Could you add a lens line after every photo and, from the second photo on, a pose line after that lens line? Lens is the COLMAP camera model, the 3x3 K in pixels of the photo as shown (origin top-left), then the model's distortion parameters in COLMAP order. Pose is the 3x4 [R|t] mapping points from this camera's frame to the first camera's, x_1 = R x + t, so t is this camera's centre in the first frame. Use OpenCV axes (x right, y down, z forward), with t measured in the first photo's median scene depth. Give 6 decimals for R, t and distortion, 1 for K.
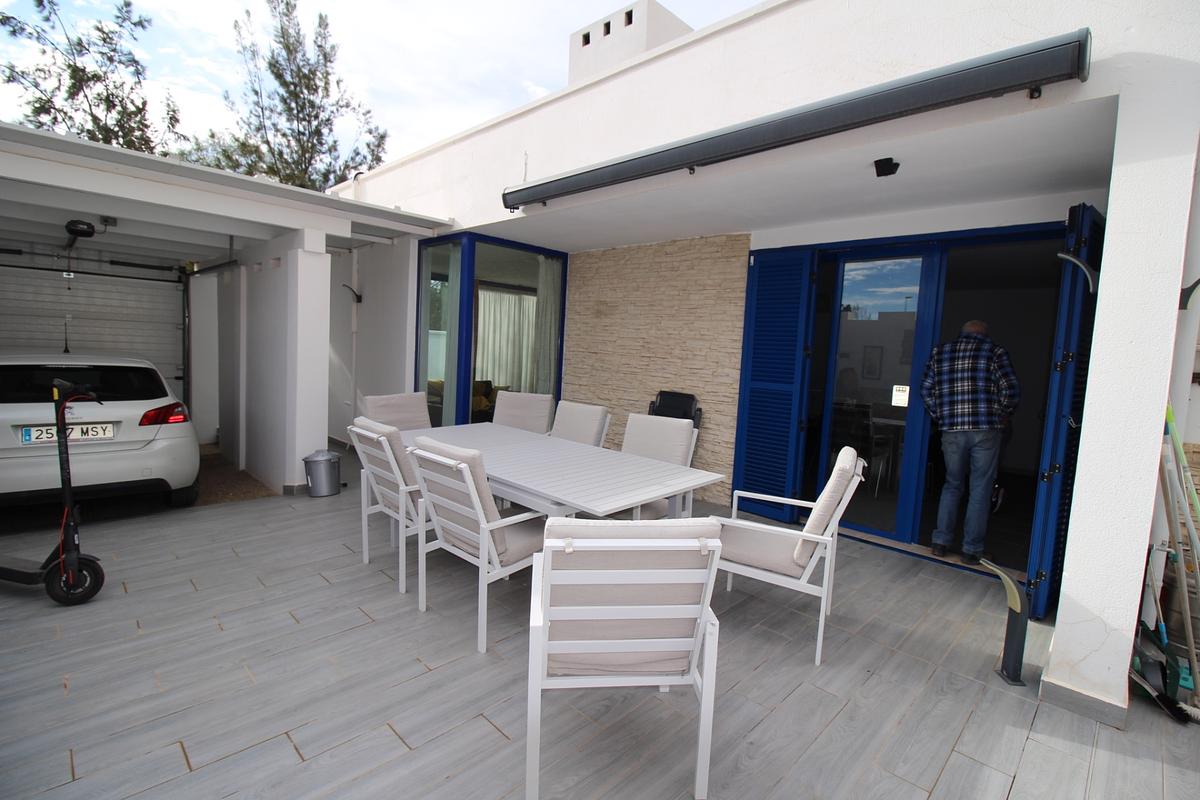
lens RADIAL K [[556.5, 0, 621.6], [0, 556.5, 394.8], [0, 0, 1]] dist [-0.005044, -0.009653]
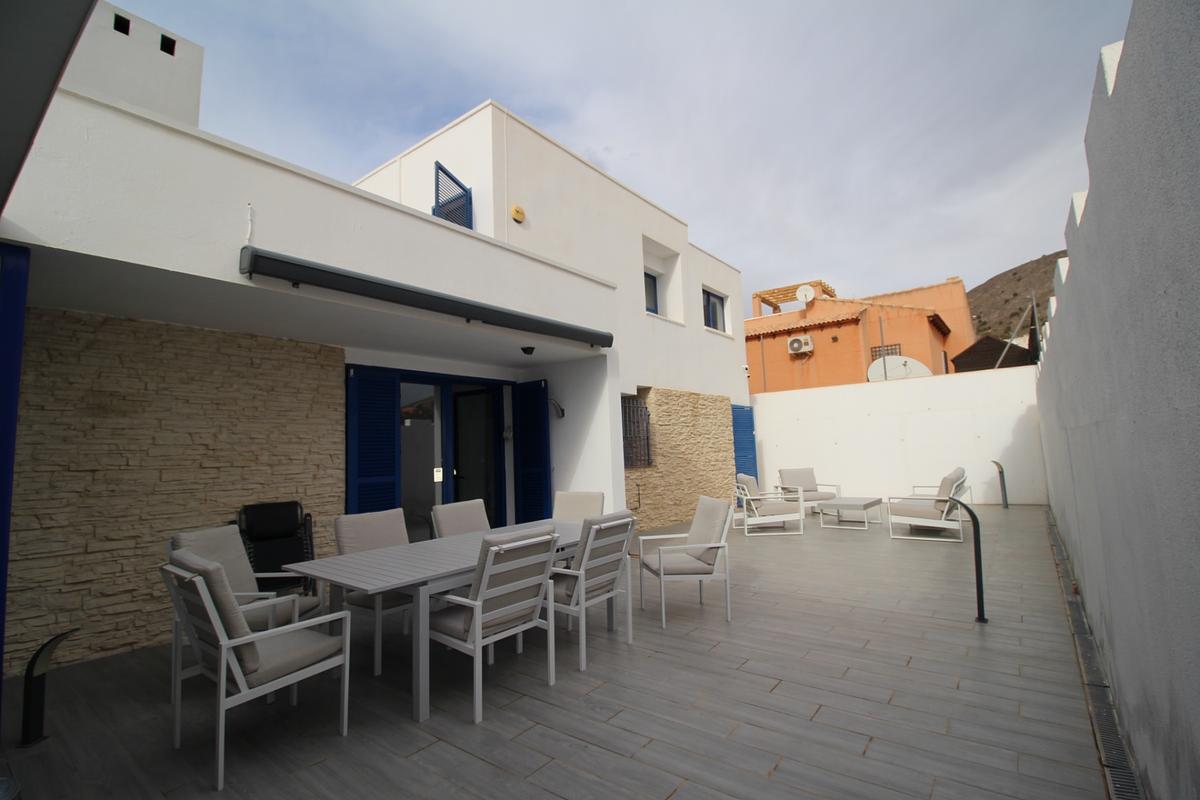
lens RADIAL K [[556.5, 0, 598.1], [0, 556.5, 397.5], [0, 0, 1]] dist [-0.005044, -0.009653]
pose [[-0.104921, 0.054289, 0.992998, -0.868901], [0.116873, 0.992263, -0.041900, -0.075539], [-0.987589, 0.111659, -0.110455, 0.570789]]
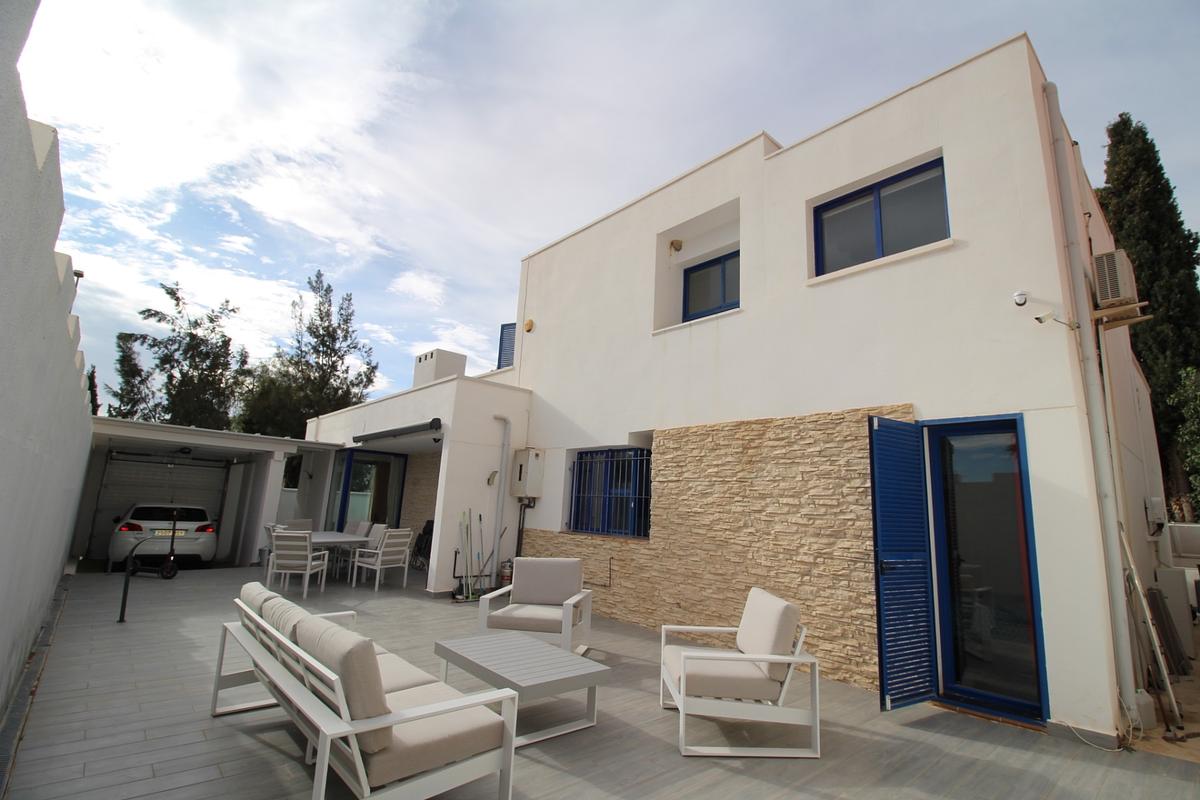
lens RADIAL K [[556.5, 0, 628.2], [0, 556.5, 401.6], [0, 0, 1]] dist [-0.005044, -0.009653]
pose [[0.998448, -0.016634, -0.053156, 1.006843], [0.001470, 0.961903, -0.273389, 0.144862], [0.055678, 0.272886, 0.960434, -1.191999]]
